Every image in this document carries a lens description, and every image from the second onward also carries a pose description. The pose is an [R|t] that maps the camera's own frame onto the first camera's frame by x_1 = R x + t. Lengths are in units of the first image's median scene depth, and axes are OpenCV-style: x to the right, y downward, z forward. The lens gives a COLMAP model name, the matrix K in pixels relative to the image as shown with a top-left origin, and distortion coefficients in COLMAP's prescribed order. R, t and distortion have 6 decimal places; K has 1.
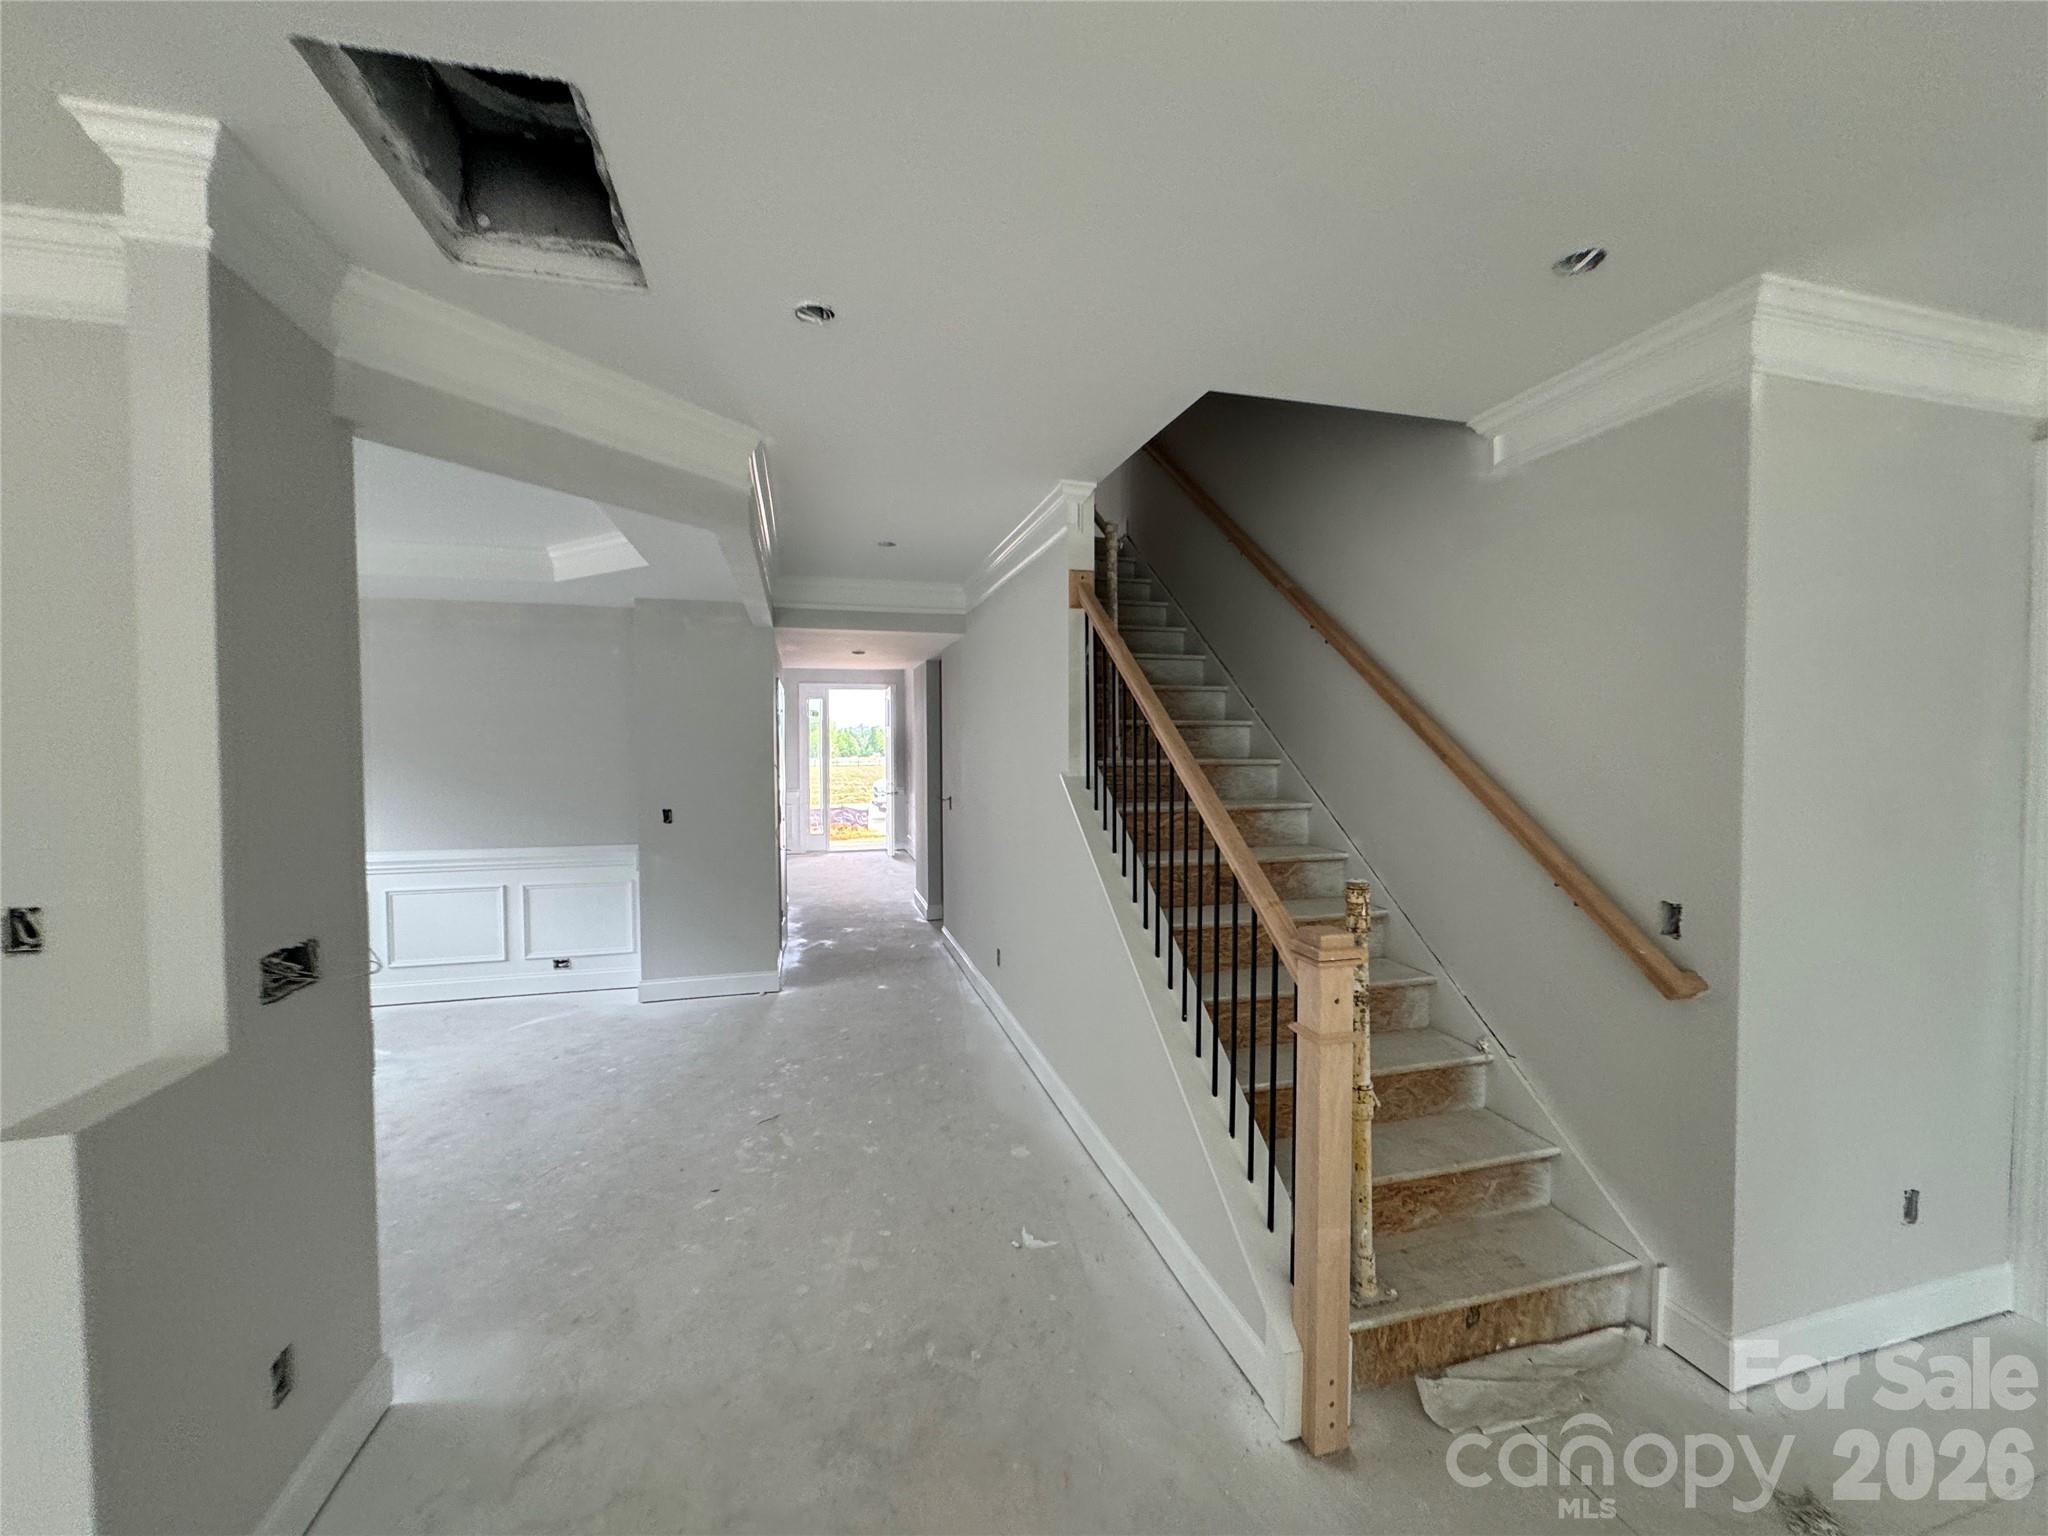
lens RADIAL K [[815.7, 0, 1026.2], [0, 815.7, 768.4], [0, 0, 1]] dist [-0.003726, -0.000414]
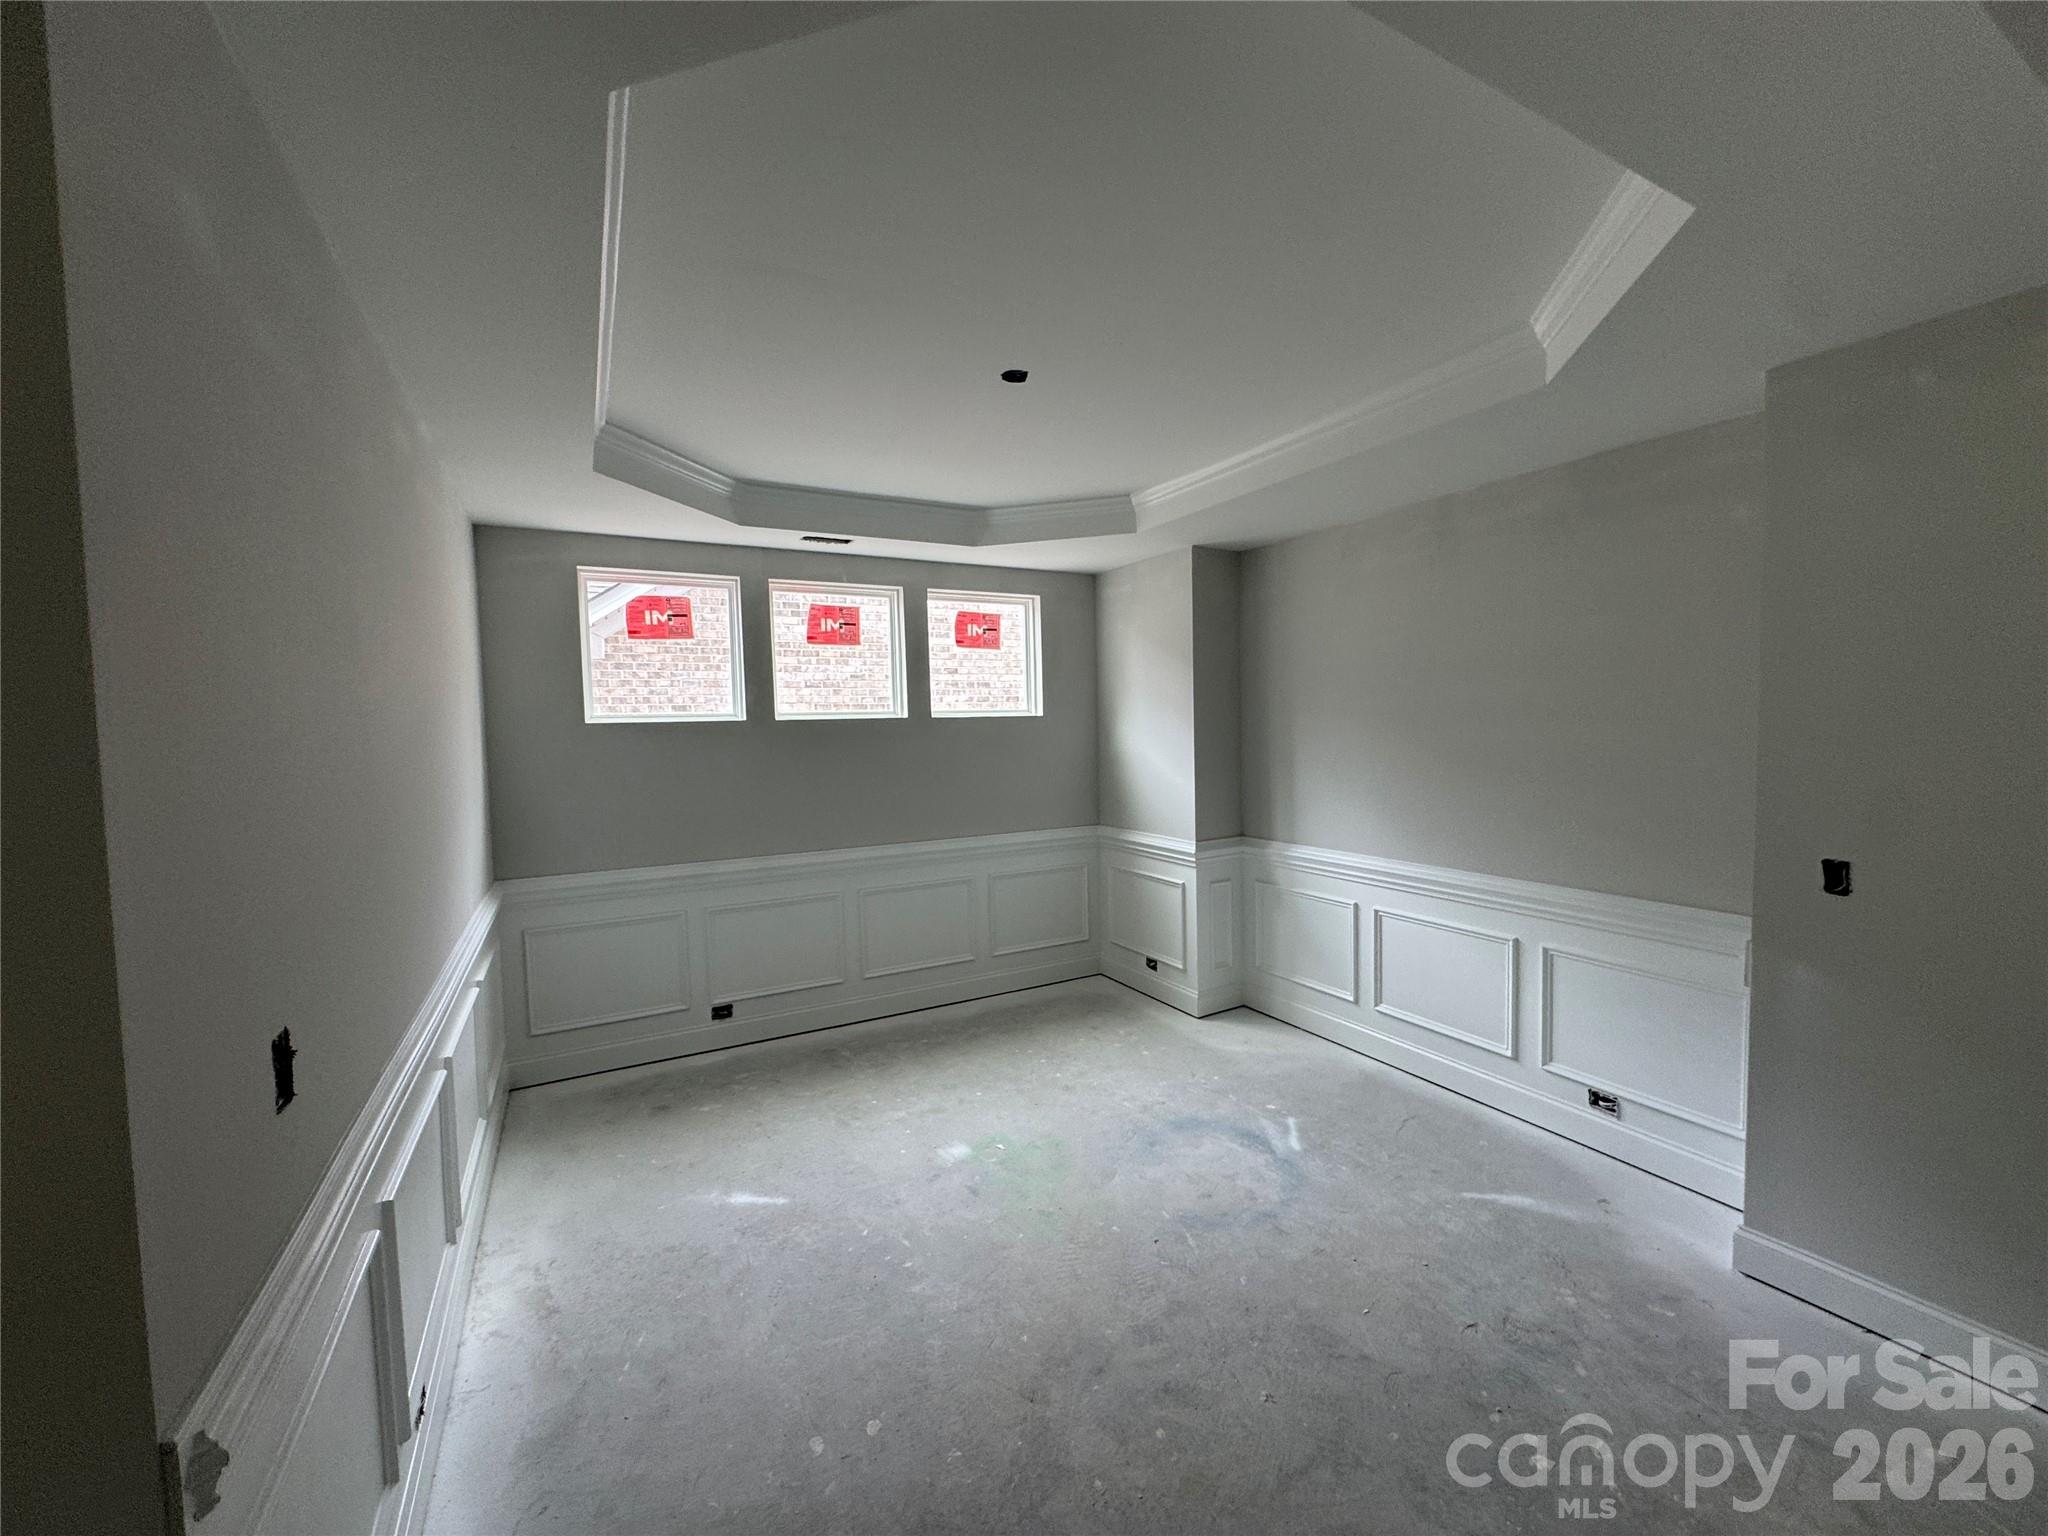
lens RADIAL K [[815.7, 0, 1030.5], [0, 815.7, 764.0], [0, 0, 1]] dist [-0.003726, -0.000414]
pose [[0.237300, 0.049367, -0.970181, -0.253863], [-0.014302, 0.998777, 0.047324, -0.023924], [0.971331, 0.002646, 0.237716, 0.923208]]
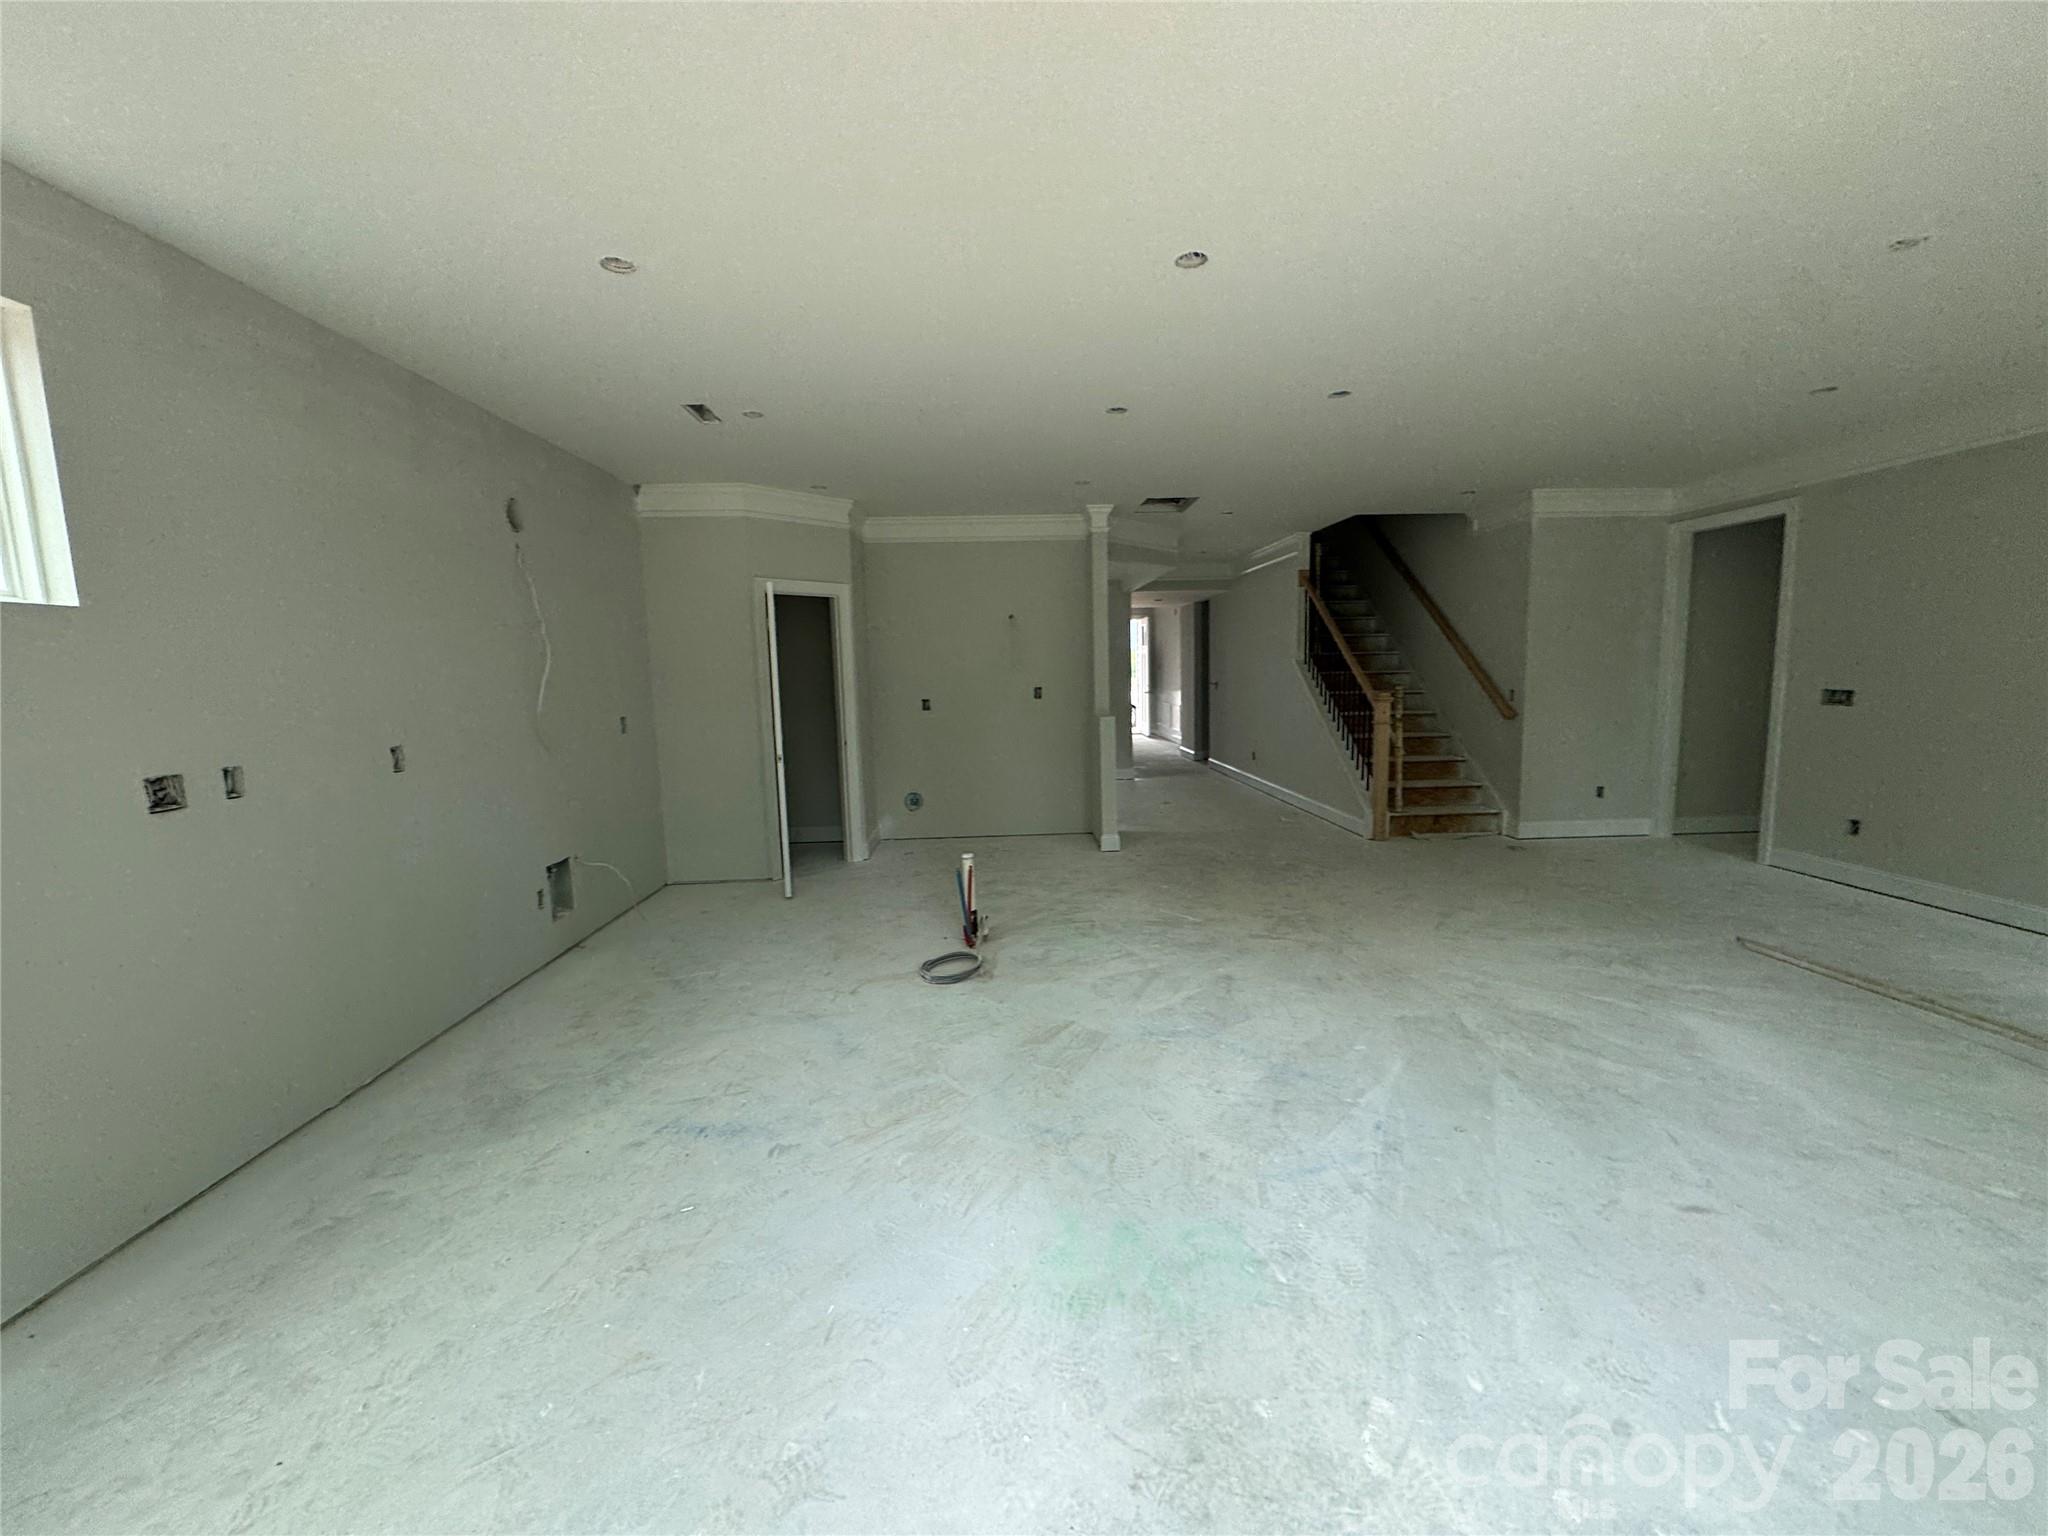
lens RADIAL K [[815.7, 0, 1027.2], [0, 815.7, 760.6], [0, 0, 1]] dist [-0.003726, -0.000414]
pose [[0.975357, 0.005968, -0.220551, -0.221640], [0.012499, 0.996534, 0.082243, 0.117155], [0.220278, -0.082973, 0.971902, -1.765700]]
